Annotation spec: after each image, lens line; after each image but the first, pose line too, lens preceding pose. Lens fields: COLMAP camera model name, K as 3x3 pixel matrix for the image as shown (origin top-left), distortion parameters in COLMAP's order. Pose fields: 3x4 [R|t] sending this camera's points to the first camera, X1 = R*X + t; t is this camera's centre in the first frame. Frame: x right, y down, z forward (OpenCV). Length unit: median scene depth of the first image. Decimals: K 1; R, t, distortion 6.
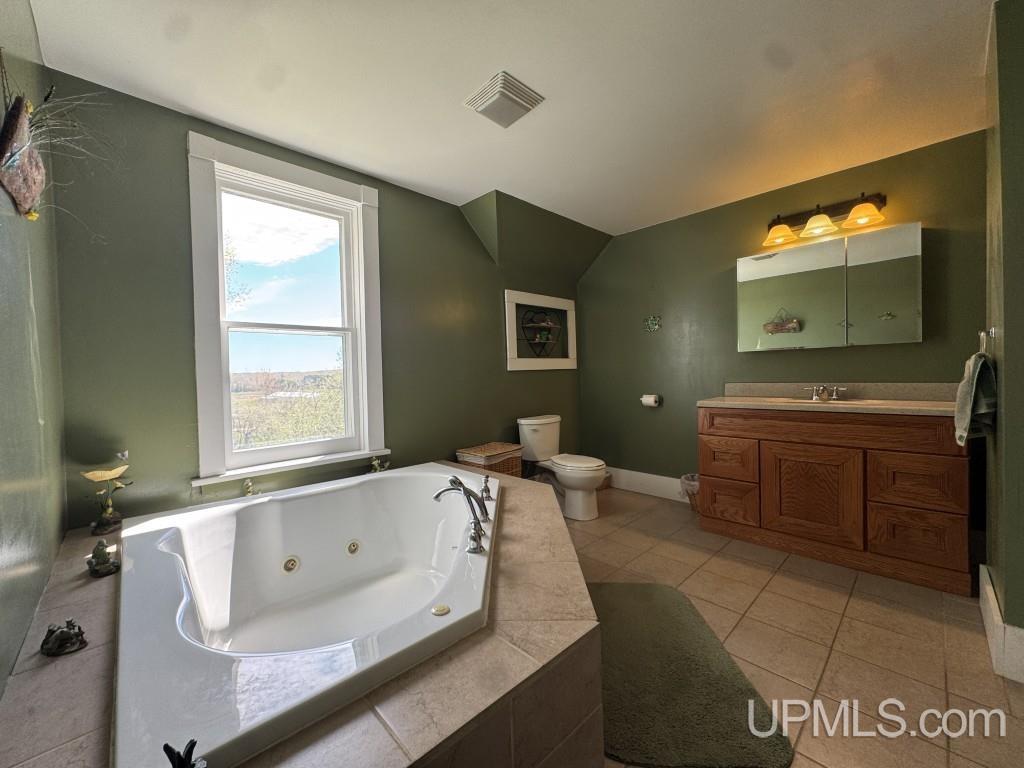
lens RADIAL K [[407.8, 0, 495.8], [0, 407.8, 382.0], [0, 0, 1]] dist [0.002196, -0.000183]
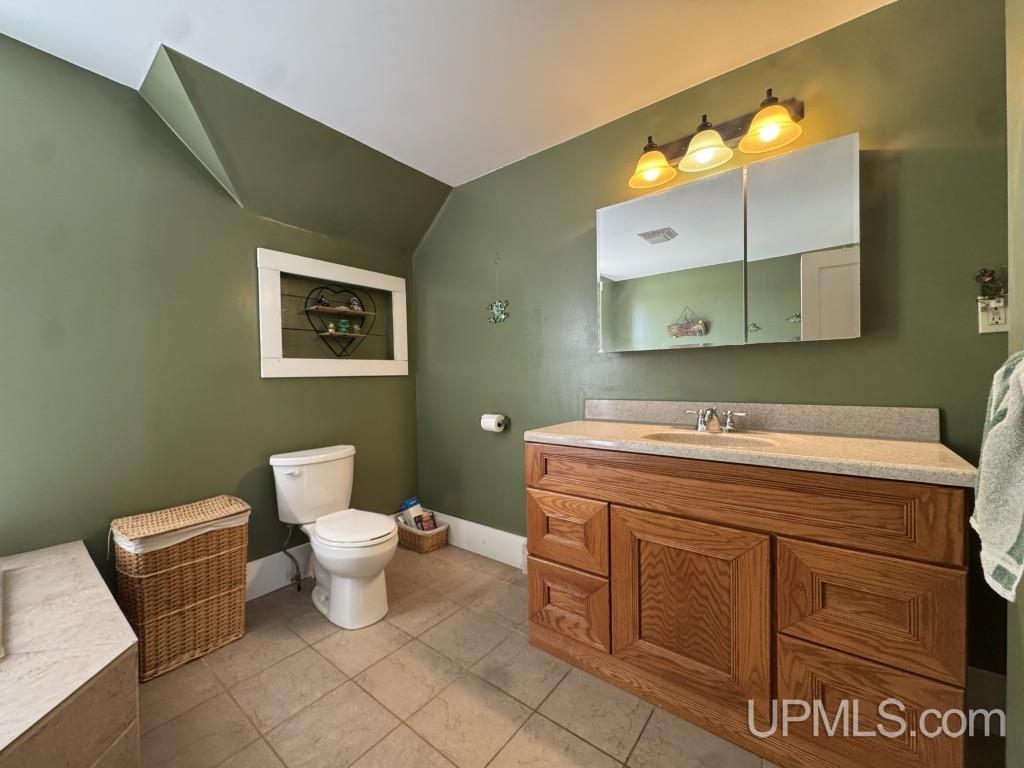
lens RADIAL K [[410.0, 0, 493.7], [0, 410.0, 382.1], [0, 0, 1]] dist [-0.001579, 0.002469]
pose [[0.990435, 0.008034, 0.137749, 0.364148], [-0.006616, 0.999920, -0.010743, -0.020108], [-0.137825, 0.009729, 0.990409, 0.403822]]
